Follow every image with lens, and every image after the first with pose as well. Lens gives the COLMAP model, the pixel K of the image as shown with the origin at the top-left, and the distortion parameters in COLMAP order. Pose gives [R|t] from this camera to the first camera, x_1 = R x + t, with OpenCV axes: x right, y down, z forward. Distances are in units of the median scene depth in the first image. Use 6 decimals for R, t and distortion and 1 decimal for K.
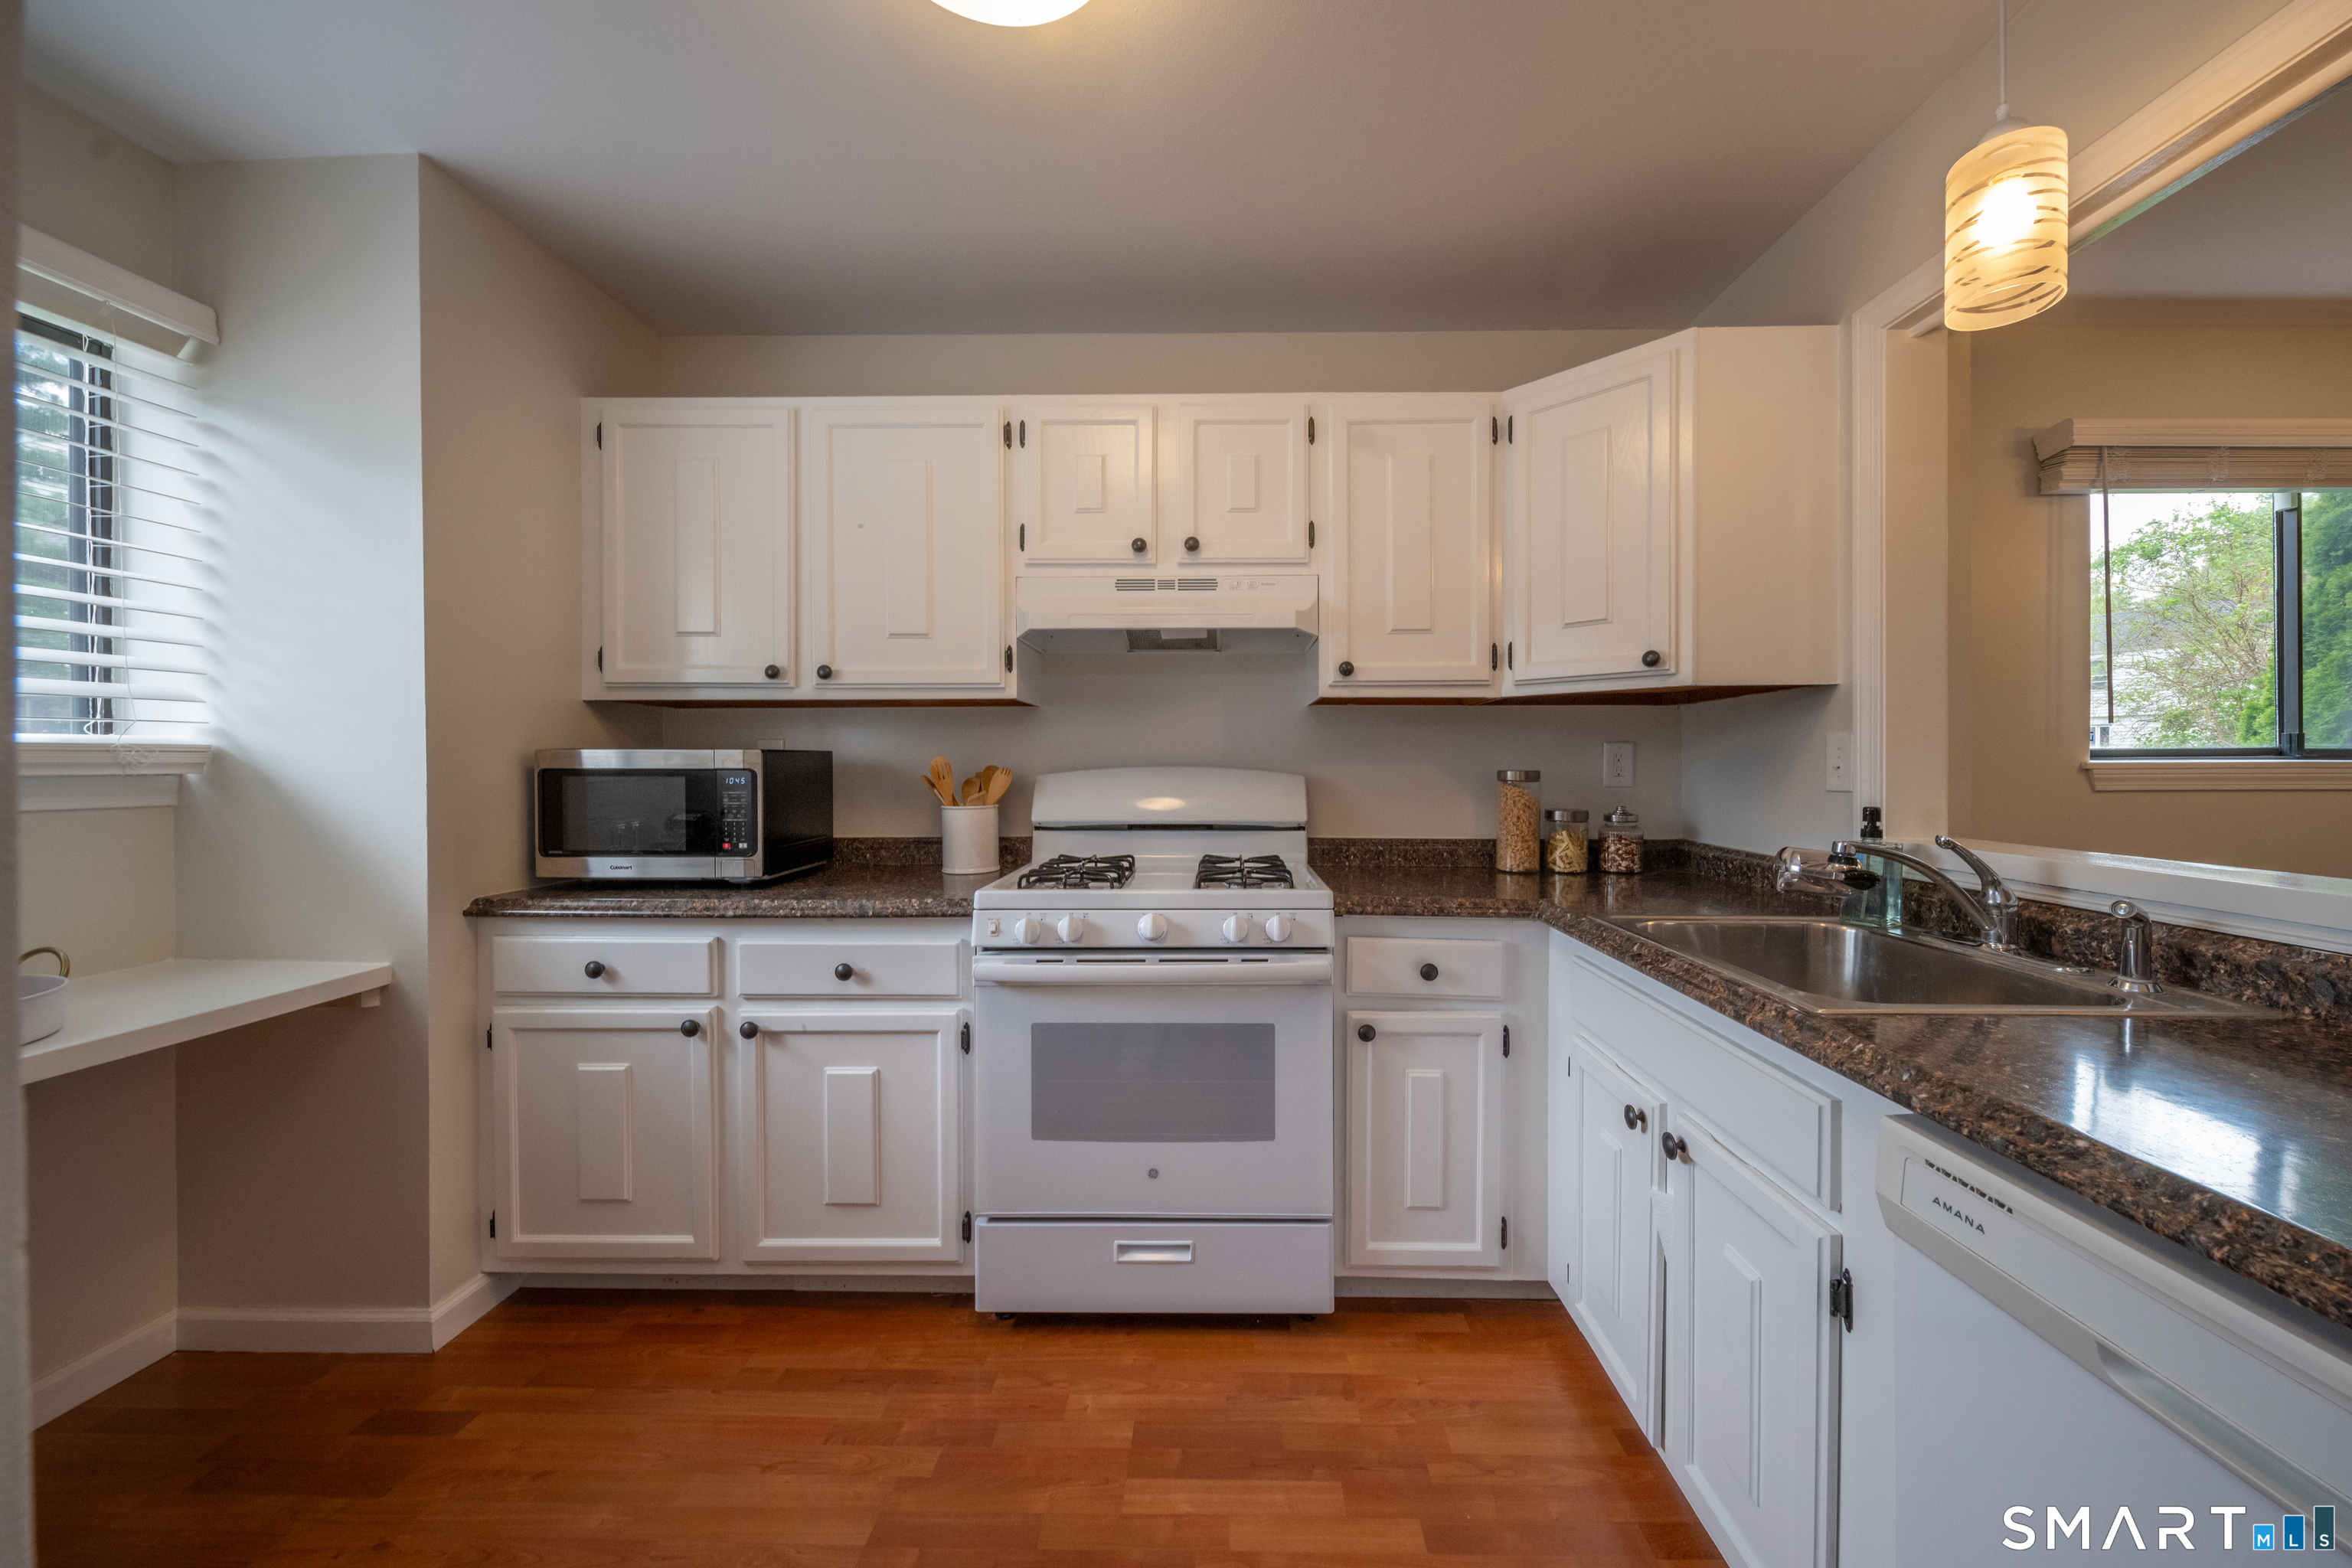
lens RADIAL K [[850.6, 0, 1176.9], [0, 850.6, 777.3], [0, 0, 1]] dist [-0.004961, -0.000076]
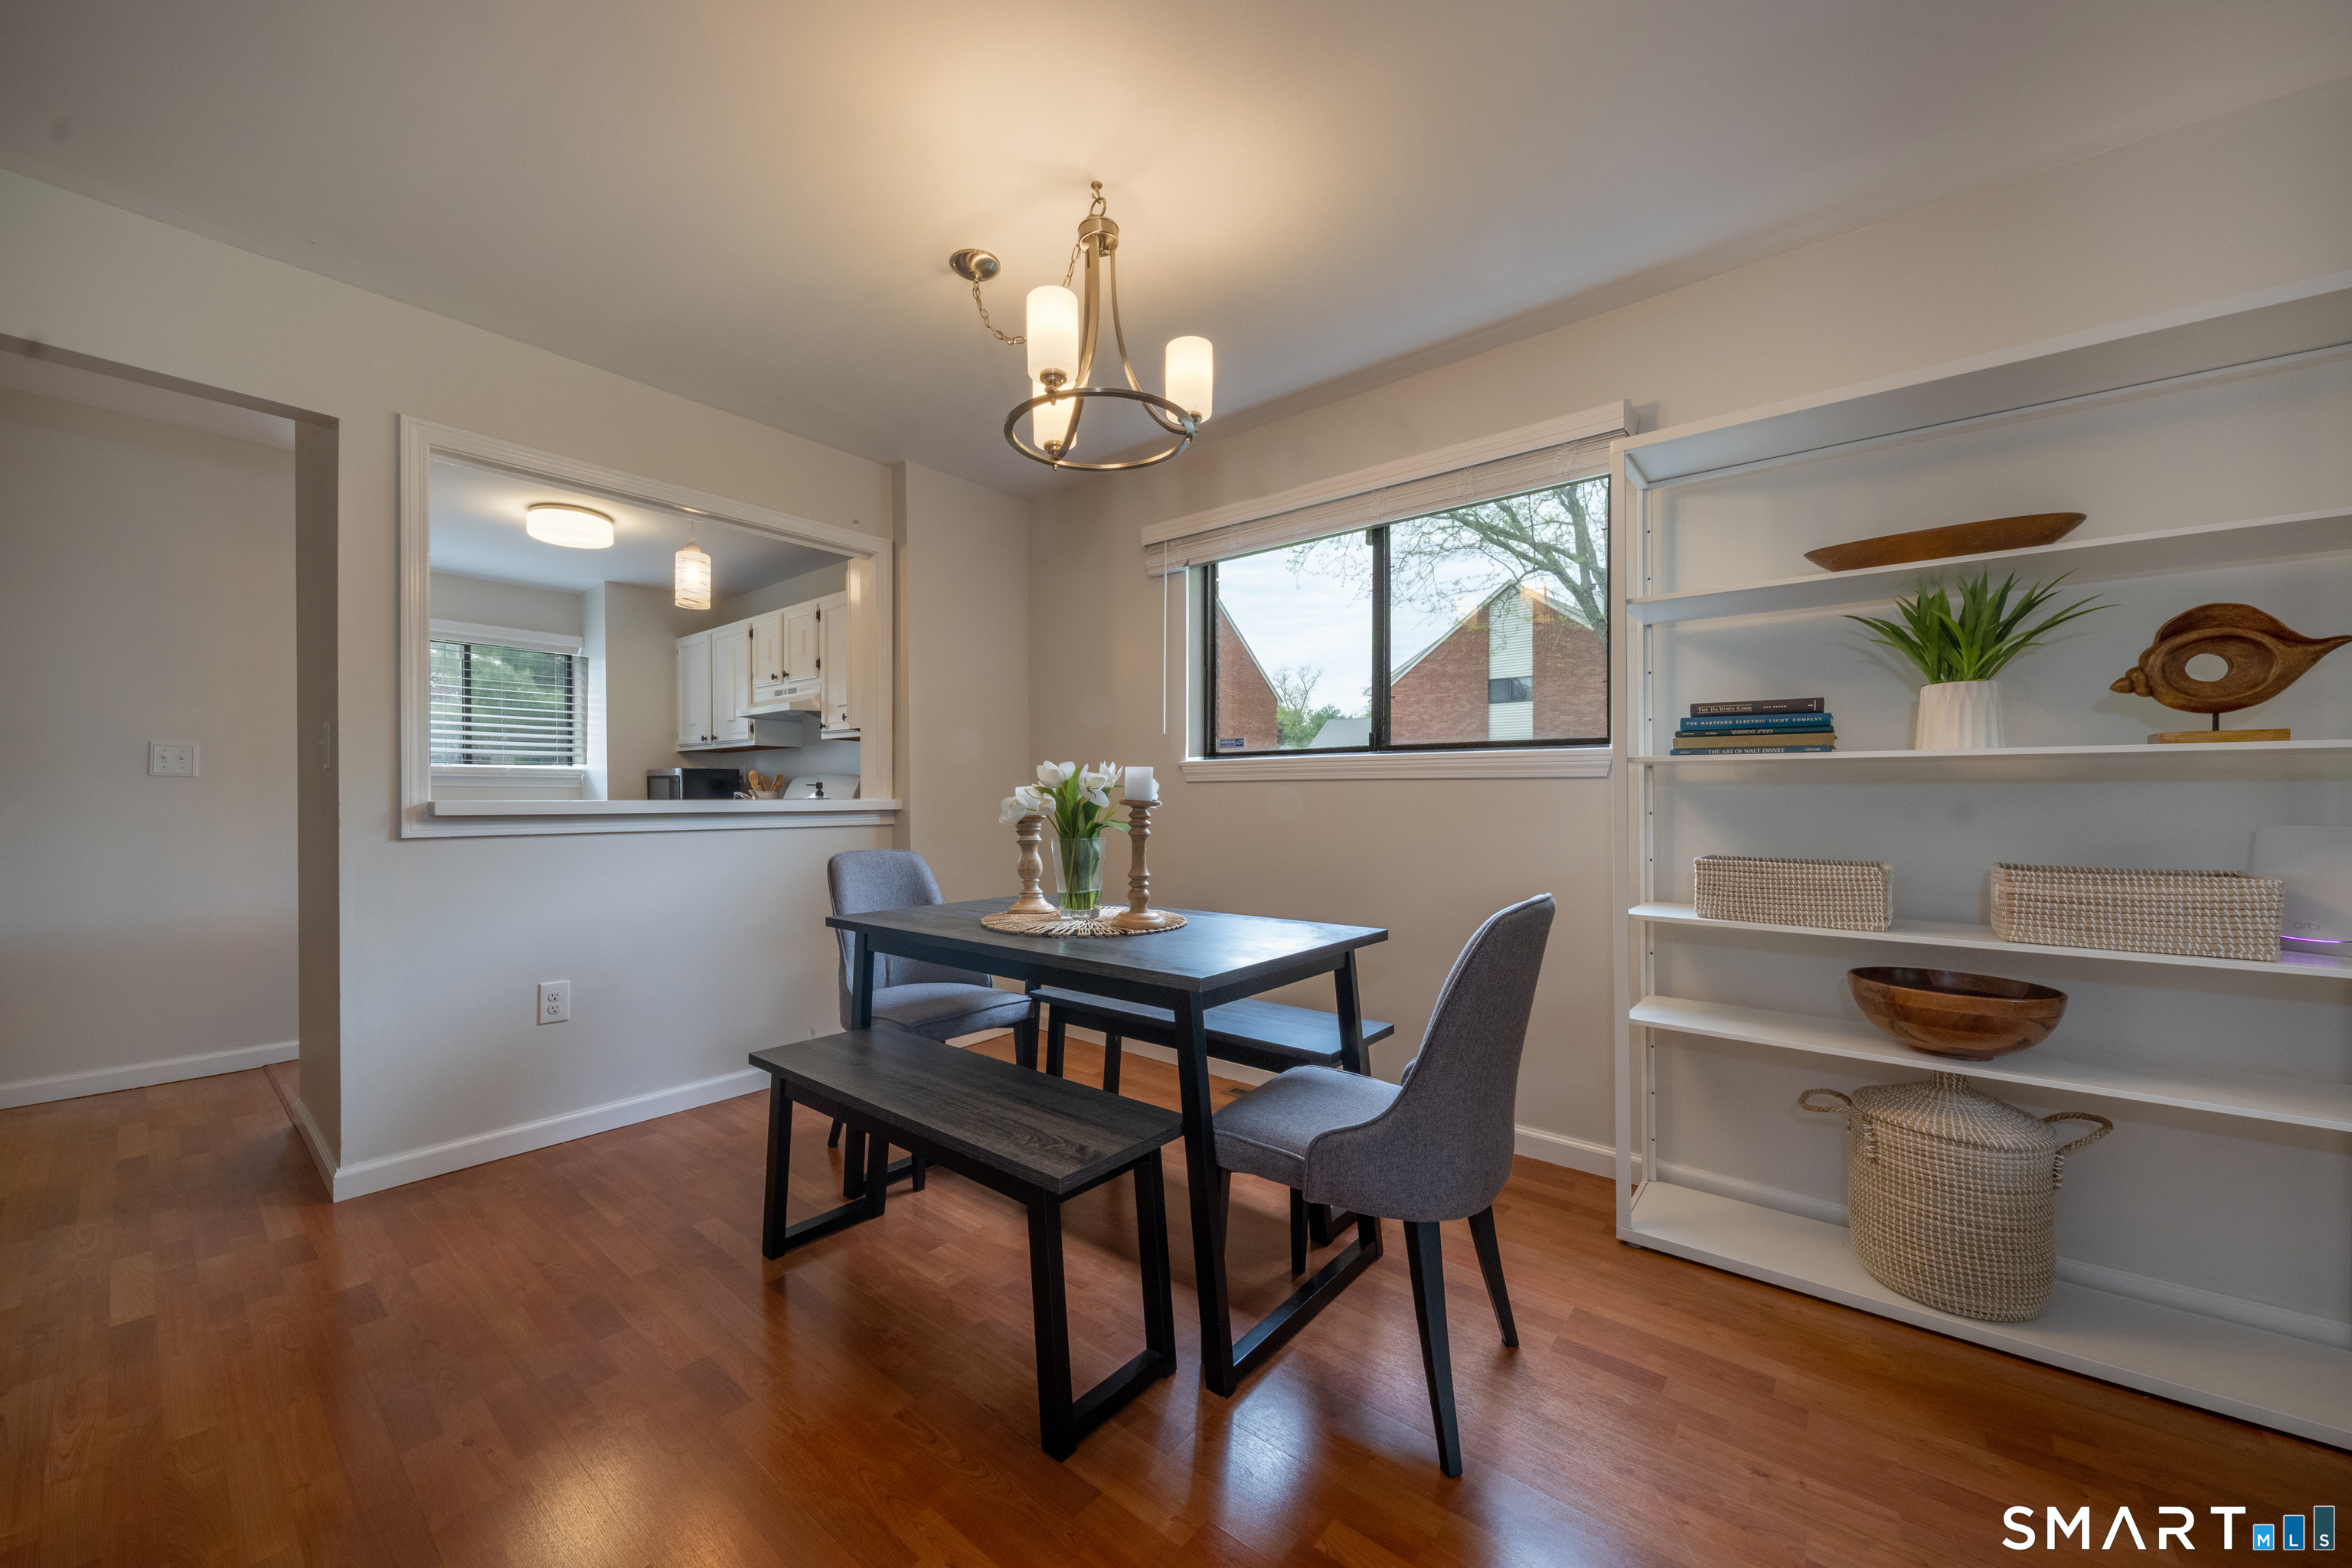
lens RADIAL K [[850.6, 0, 1169.5], [0, 850.6, 793.2], [0, 0, 1]] dist [-0.004961, -0.000076]
pose [[0.771308, 0.002697, -0.636457, 2.270173], [-0.002290, 0.999996, 0.001463, 0.039733], [0.636458, 0.000329, 0.771311, -0.107887]]
